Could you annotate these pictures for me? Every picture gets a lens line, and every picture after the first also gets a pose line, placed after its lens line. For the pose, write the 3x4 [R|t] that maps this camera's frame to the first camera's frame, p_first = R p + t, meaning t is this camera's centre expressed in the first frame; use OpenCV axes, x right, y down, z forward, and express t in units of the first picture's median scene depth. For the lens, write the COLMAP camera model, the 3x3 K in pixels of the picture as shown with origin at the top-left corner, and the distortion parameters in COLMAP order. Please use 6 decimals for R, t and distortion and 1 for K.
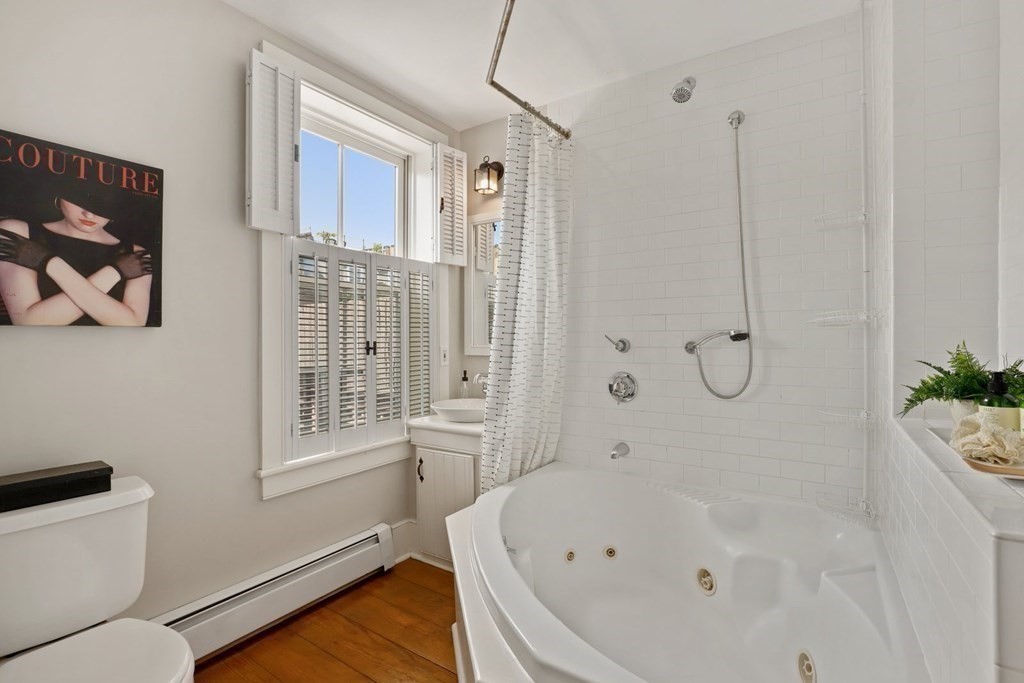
lens RADIAL K [[468.4, 0, 511.3], [0, 468.4, 334.2], [0, 0, 1]] dist [-0.015188, 0.000305]
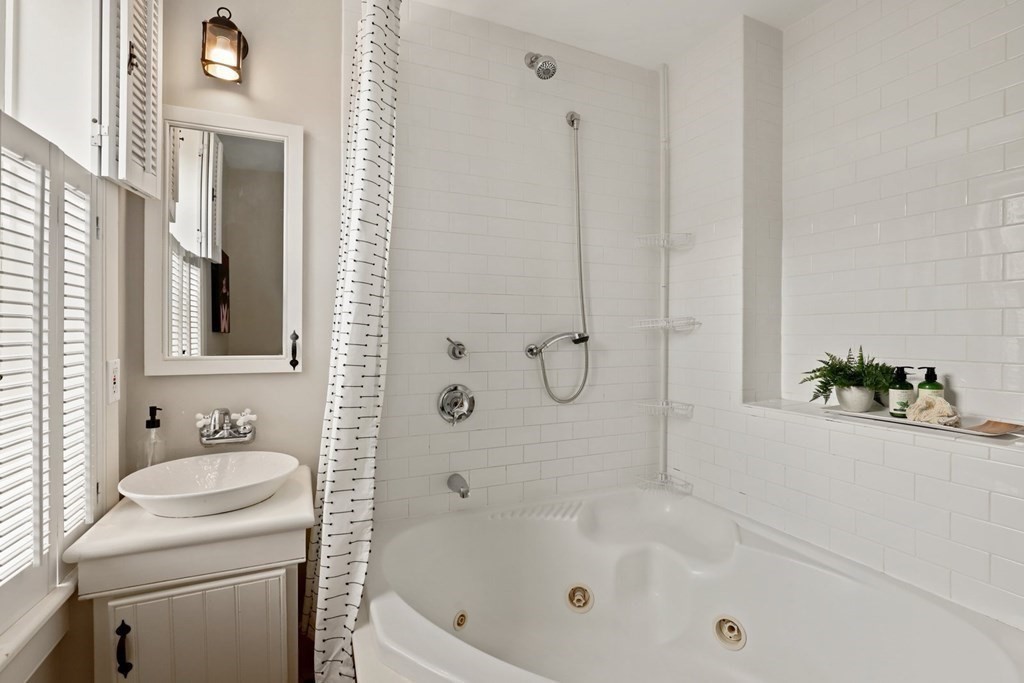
lens RADIAL K [[468.4, 0, 511.3], [0, 468.4, 334.2], [0, 0, 1]] dist [-0.015188, 0.000305]
pose [[0.548798, 0.003566, 0.835948, -0.392128], [-0.009330, 0.999955, 0.001859, -0.006344], [-0.835903, -0.008820, 0.548806, 0.521809]]
